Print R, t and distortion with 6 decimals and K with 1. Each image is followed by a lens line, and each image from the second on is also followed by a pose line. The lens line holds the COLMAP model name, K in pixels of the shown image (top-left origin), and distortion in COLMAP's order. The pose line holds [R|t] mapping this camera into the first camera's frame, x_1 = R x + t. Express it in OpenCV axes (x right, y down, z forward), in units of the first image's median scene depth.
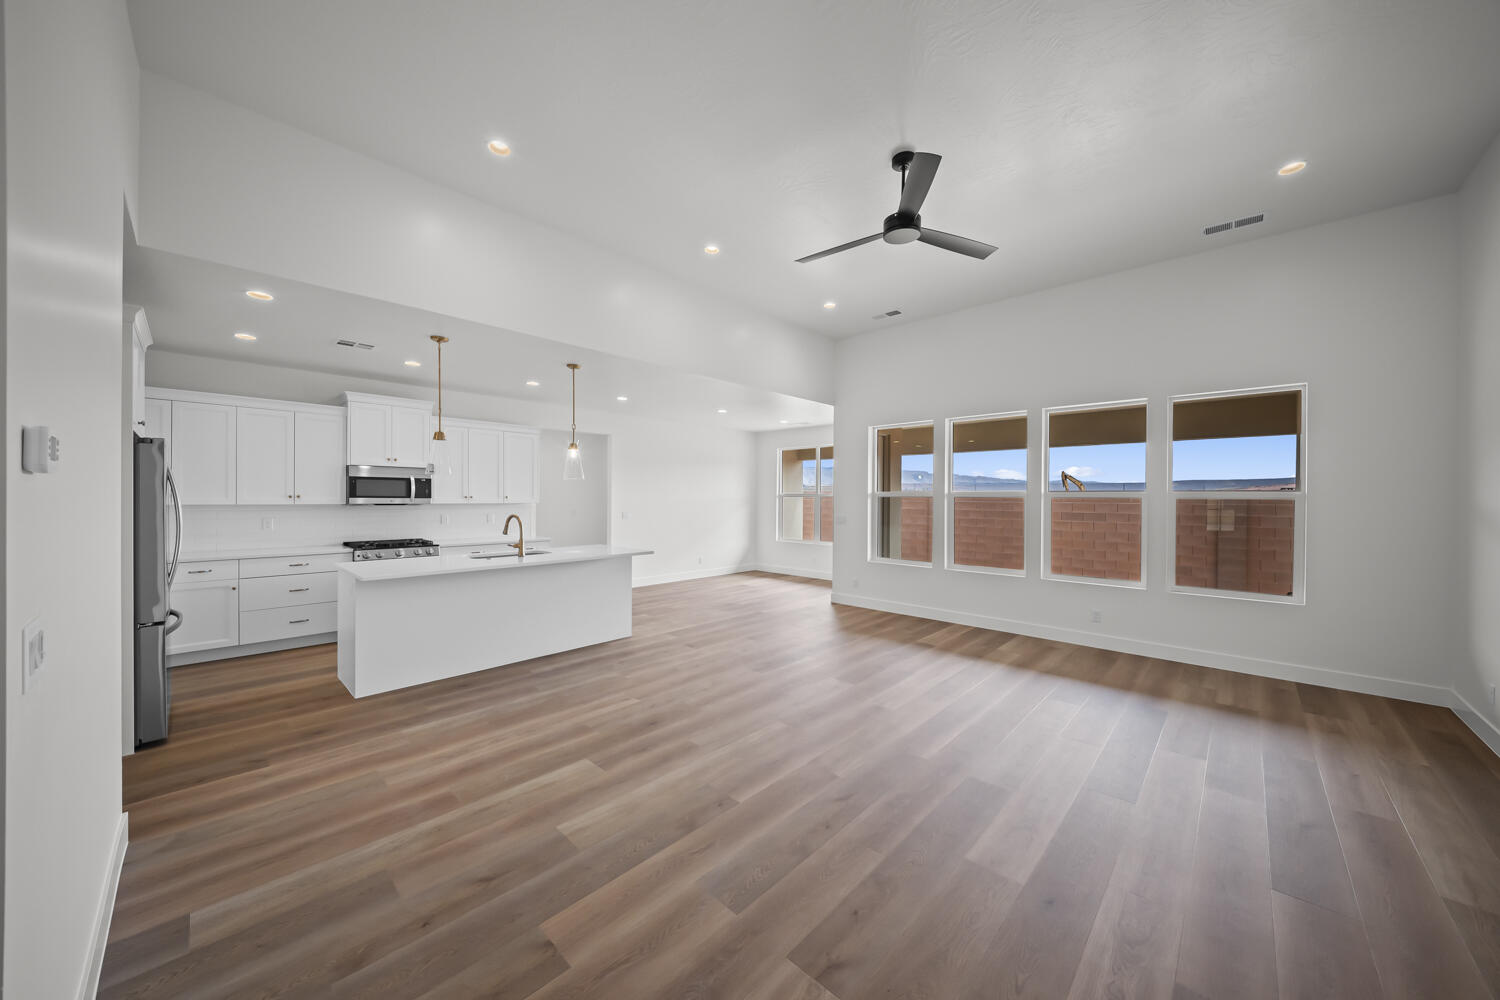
lens RADIAL K [[526.9, 0, 747.5], [0, 526.9, 500.3], [0, 0, 1]] dist [0.002253, -0.000863]
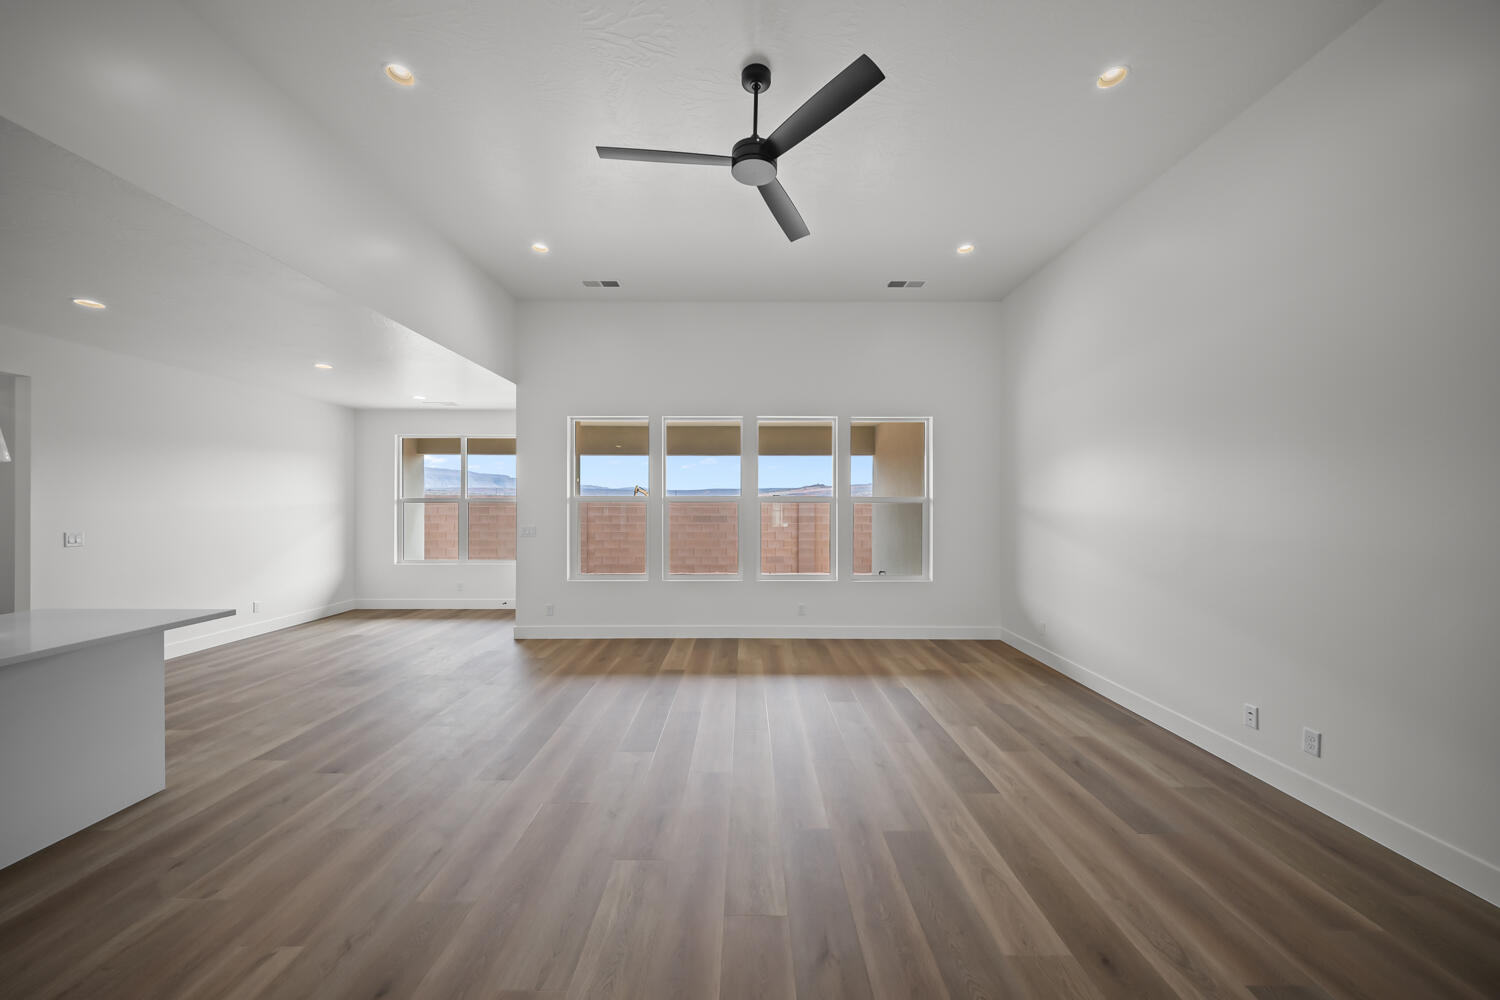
lens RADIAL K [[526.9, 0, 755.8], [0, 526.9, 503.6], [0, 0, 1]] dist [0.002253, -0.000863]
pose [[0.724149, -0.005426, 0.689623, -0.122129], [0.007412, 0.999973, 0.000084, -0.001745], [-0.689604, 0.005051, 0.724169, 0.206161]]
